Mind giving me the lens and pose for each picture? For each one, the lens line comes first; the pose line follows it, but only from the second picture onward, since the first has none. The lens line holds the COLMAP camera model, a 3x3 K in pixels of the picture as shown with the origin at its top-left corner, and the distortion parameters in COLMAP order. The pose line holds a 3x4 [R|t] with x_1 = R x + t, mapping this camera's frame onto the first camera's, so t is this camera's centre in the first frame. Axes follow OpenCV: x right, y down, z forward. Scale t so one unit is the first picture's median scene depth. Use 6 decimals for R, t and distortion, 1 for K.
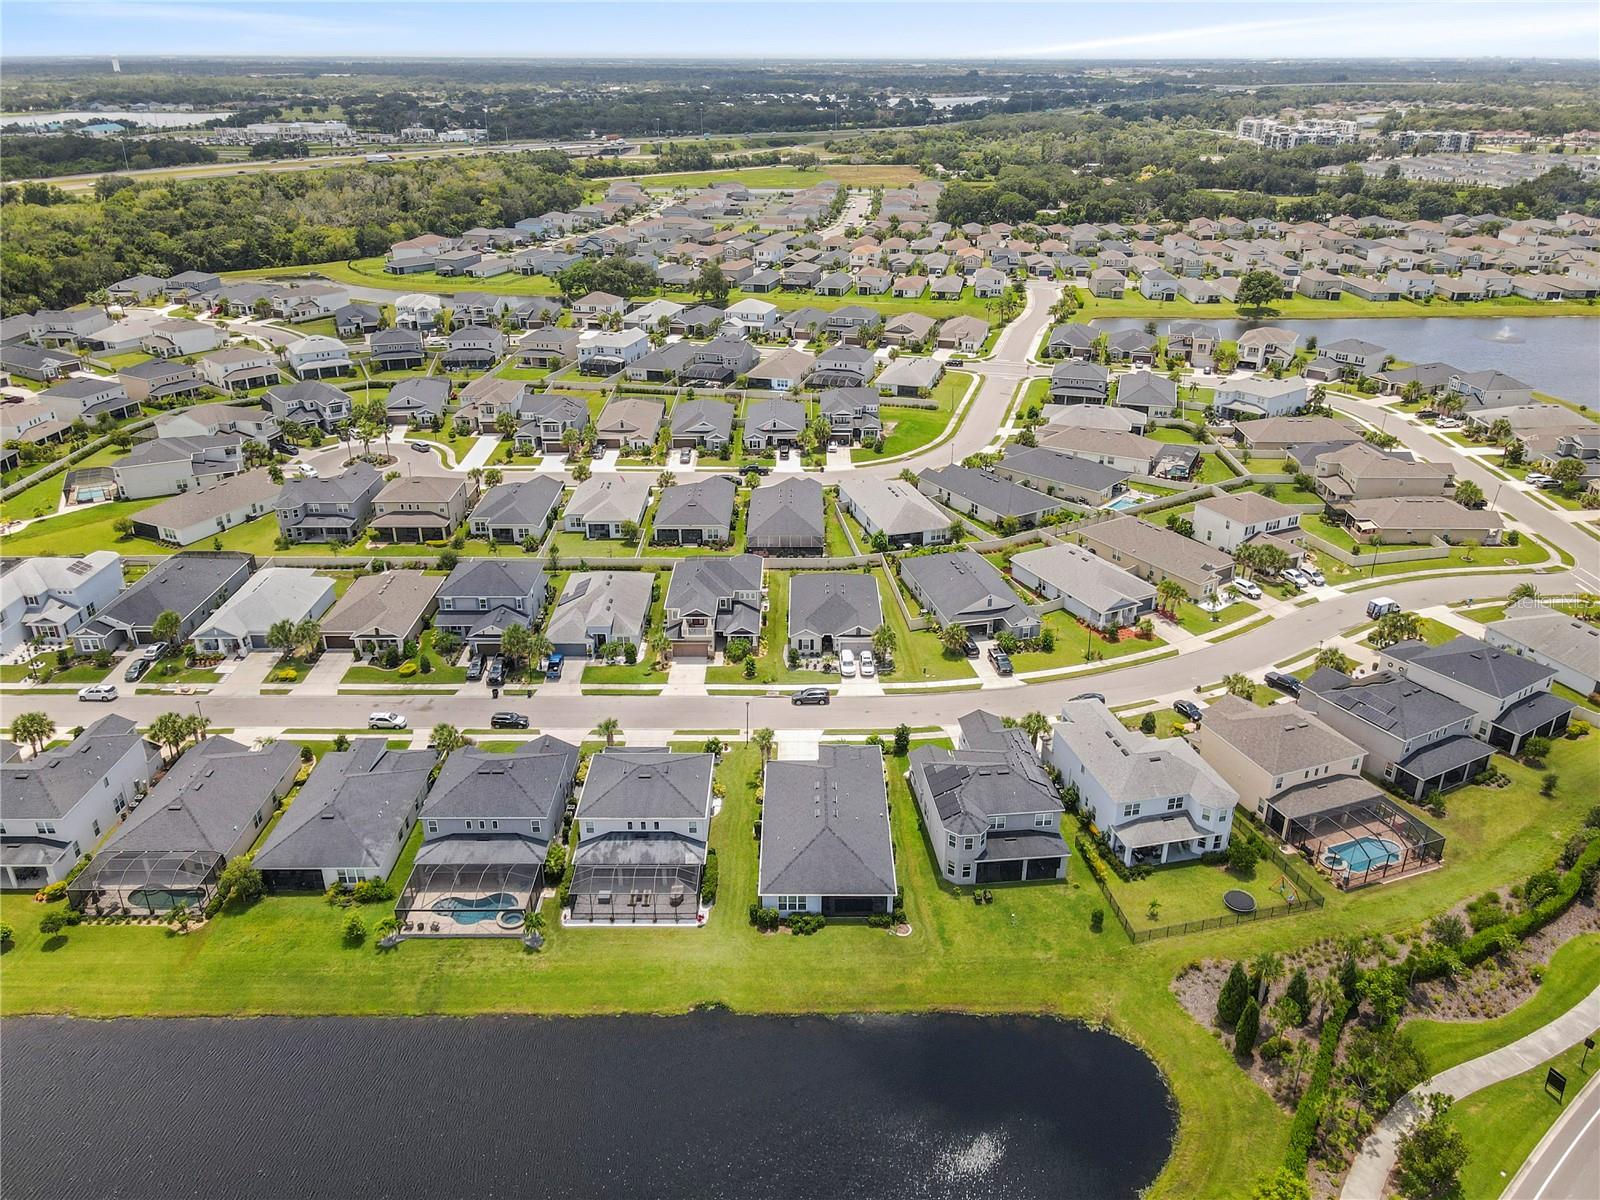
lens RADIAL K [[1169.6, 0, 803.7], [0, 1169.6, 602.2], [0, 0, 1]] dist [0.006782, 0.022467]
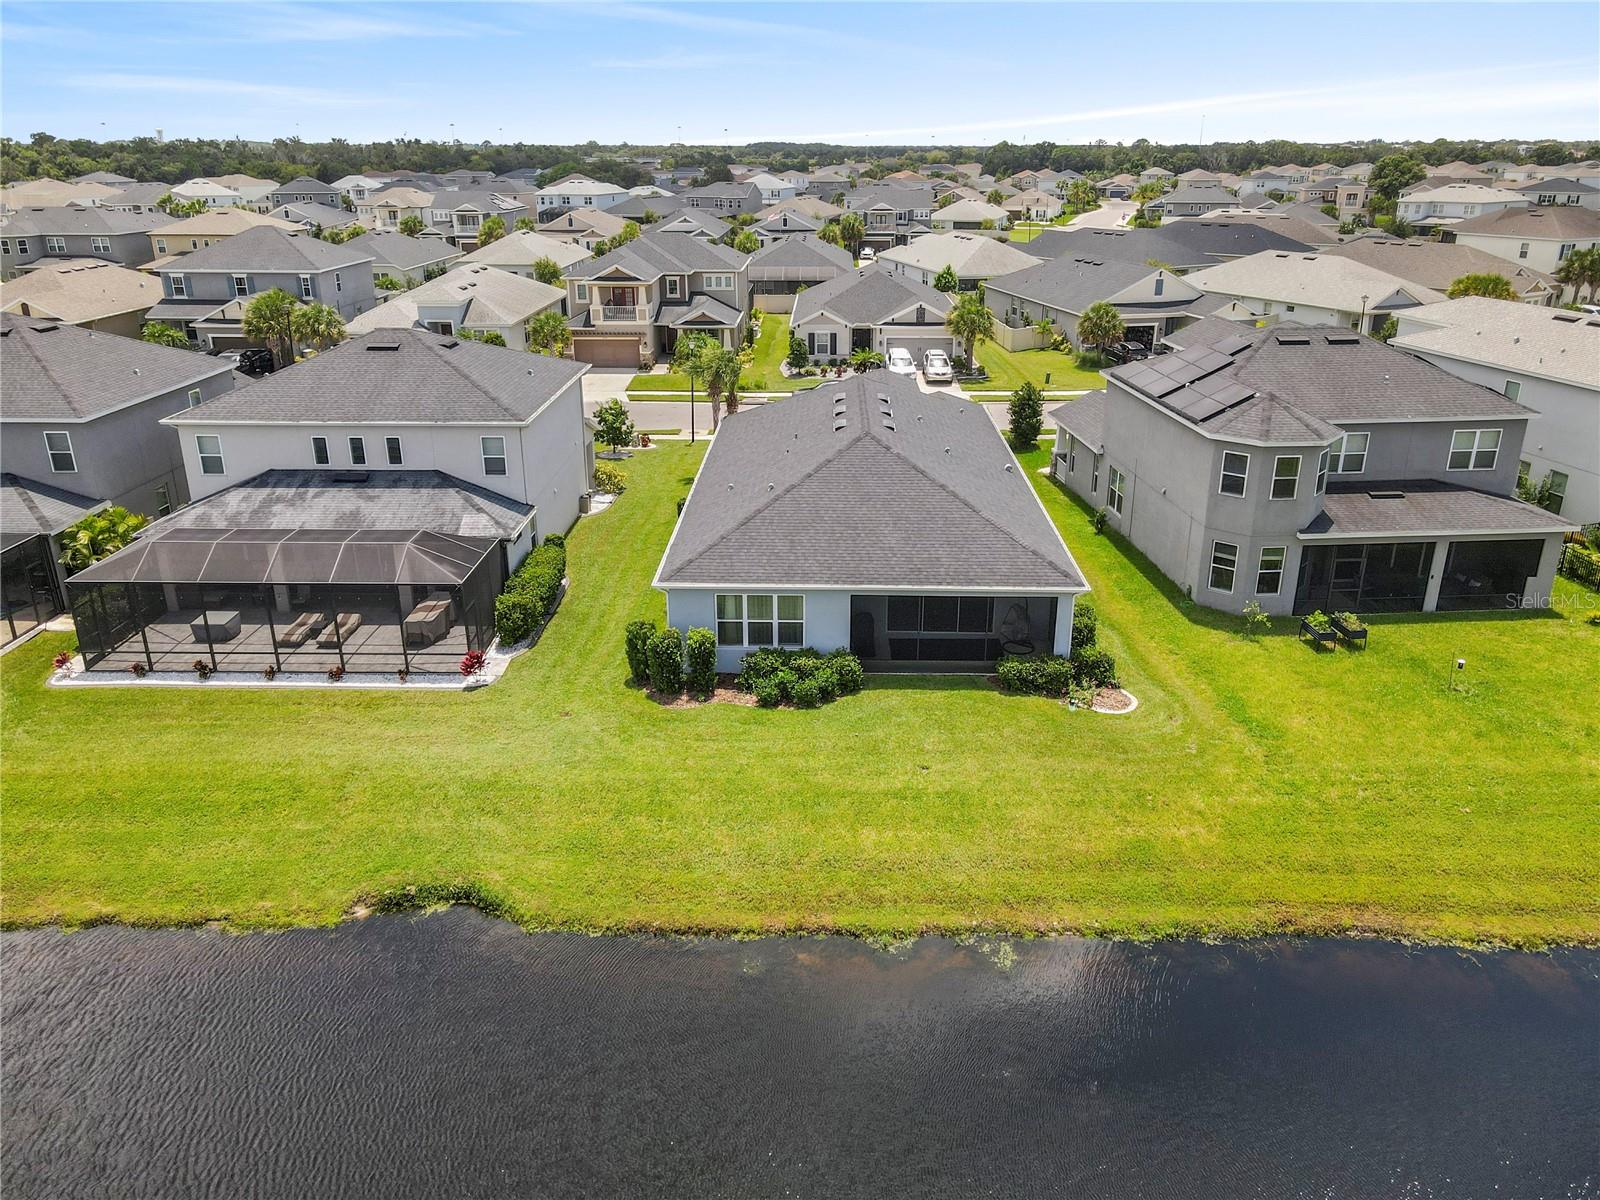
lens RADIAL K [[1169.6, 0, 806.2], [0, 1169.6, 591.0], [0, 0, 1]] dist [0.006782, 0.022467]
pose [[0.999749, 0.008776, -0.020597, 0.009560], [-0.010355, 0.996912, -0.077841, 0.273014], [0.019850, 0.078035, 0.996753, 0.676873]]
